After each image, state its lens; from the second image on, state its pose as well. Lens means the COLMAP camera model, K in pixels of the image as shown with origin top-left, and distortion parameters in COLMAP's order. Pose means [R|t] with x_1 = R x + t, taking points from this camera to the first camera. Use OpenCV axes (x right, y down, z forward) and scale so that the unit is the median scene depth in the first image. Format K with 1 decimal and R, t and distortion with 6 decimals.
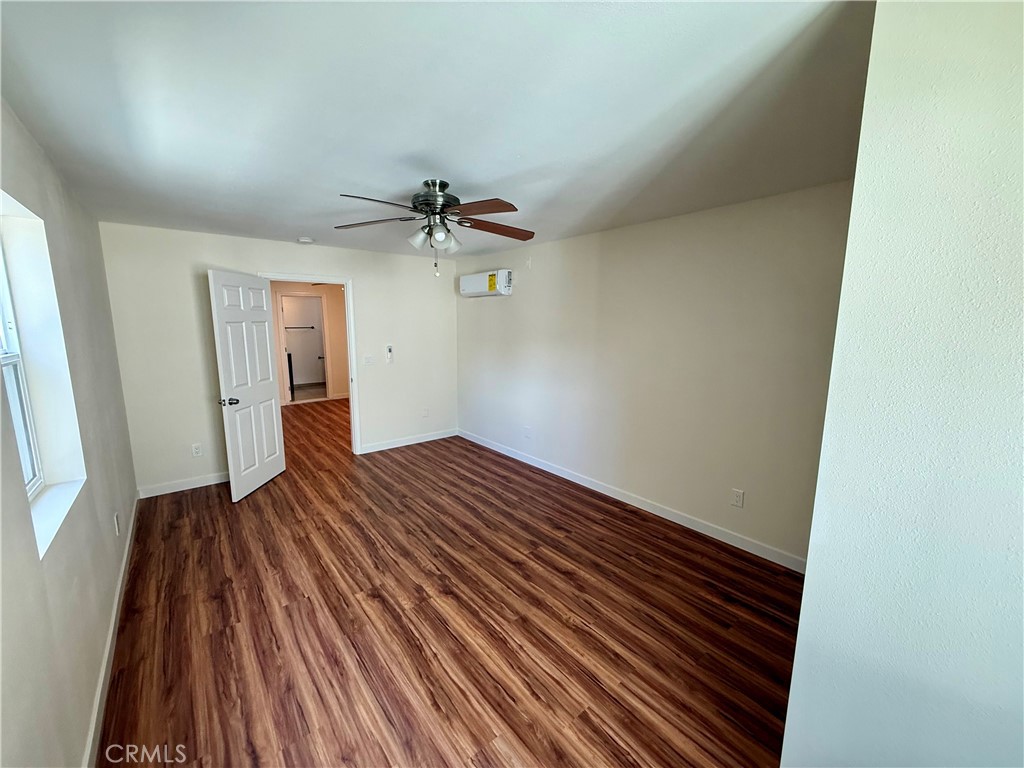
lens RADIAL K [[407.8, 0, 510.0], [0, 407.8, 384.0], [0, 0, 1]] dist [-0.002130, 0.000102]
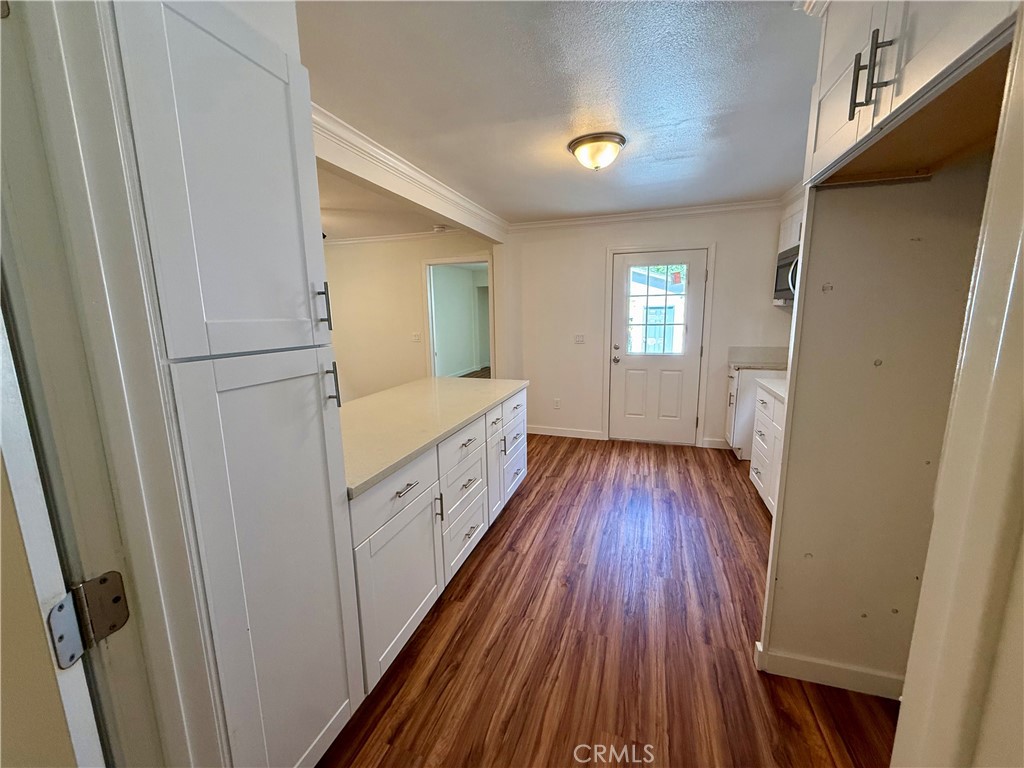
lens RADIAL K [[407.8, 0, 513.1], [0, 407.8, 382.9], [0, 0, 1]] dist [-0.002130, 0.000102]
pose [[-0.534750, -0.144462, 0.832570, -1.320101], [0.139888, 0.956549, 0.255822, -0.170979], [-0.833351, 0.253267, -0.491306, 1.634291]]
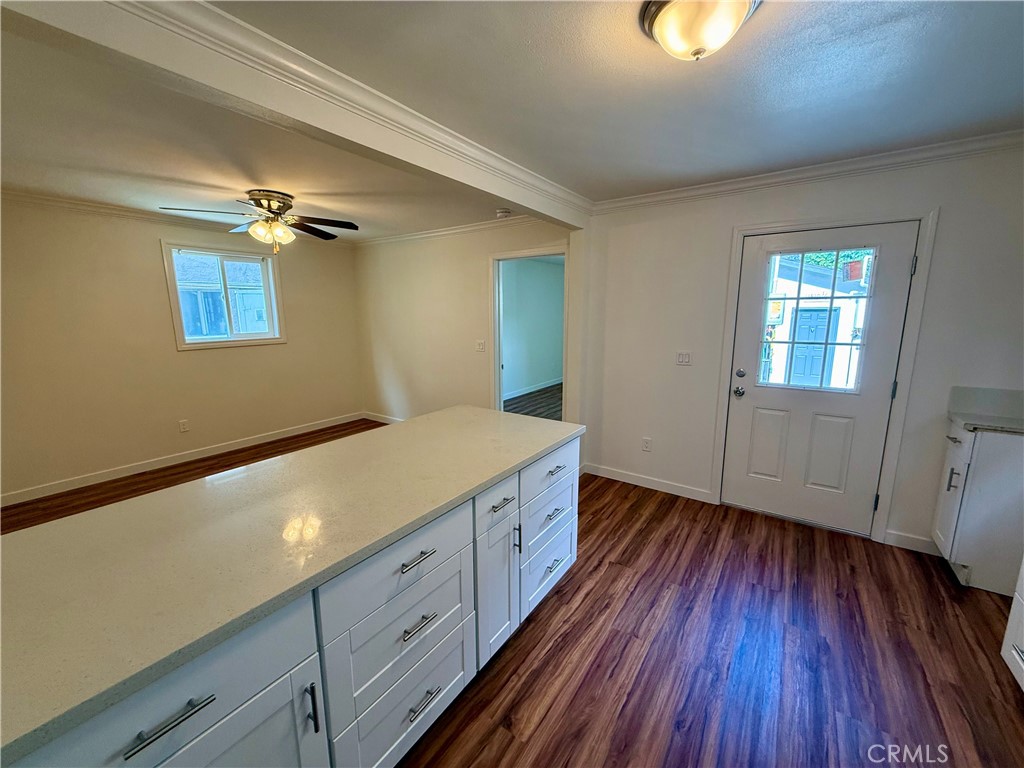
lens RADIAL K [[407.8, 0, 510.9], [0, 407.8, 383.1], [0, 0, 1]] dist [-0.002130, 0.000102]
pose [[-0.265865, -0.173537, 0.948262, -0.971631], [0.149735, 0.964291, 0.218452, -0.136463], [-0.952311, 0.200067, -0.230386, 1.208855]]
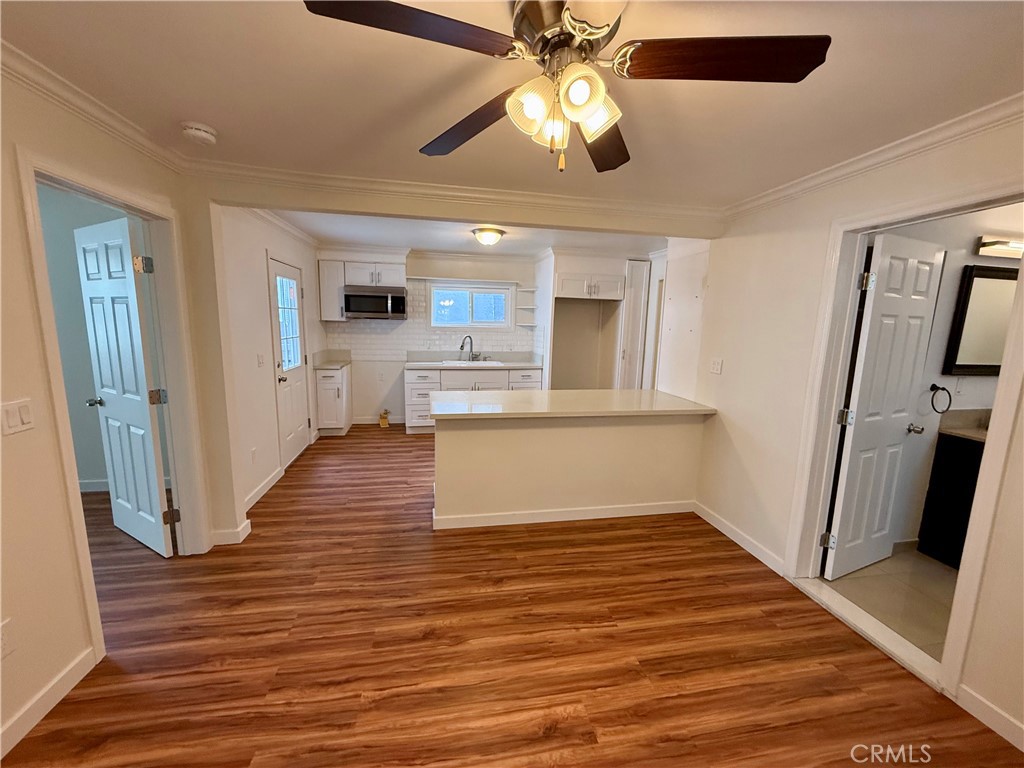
lens RADIAL K [[407.8, 0, 512.4], [0, 407.8, 384.6], [0, 0, 1]] dist [-0.002130, 0.000102]
pose [[-0.479766, 0.117389, -0.869508, 1.310601], [-0.163034, 0.961823, 0.219809, -0.231097], [0.862116, 0.247217, -0.442312, 1.858943]]
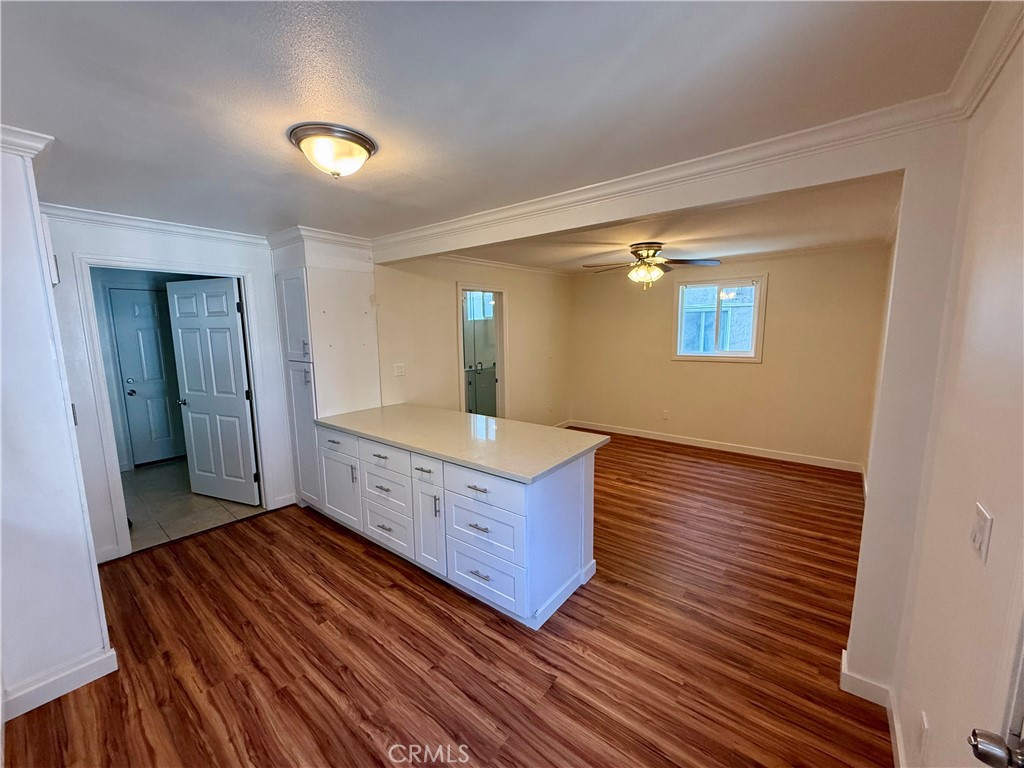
lens RADIAL K [[407.8, 0, 511.9], [0, 407.8, 383.6], [0, 0, 1]] dist [-0.002130, 0.000102]
pose [[0.978560, -0.048104, 0.200268, -0.249492], [0.050736, 0.998680, -0.008027, 0.020358], [-0.199617, 0.018016, 0.979708, -0.133881]]
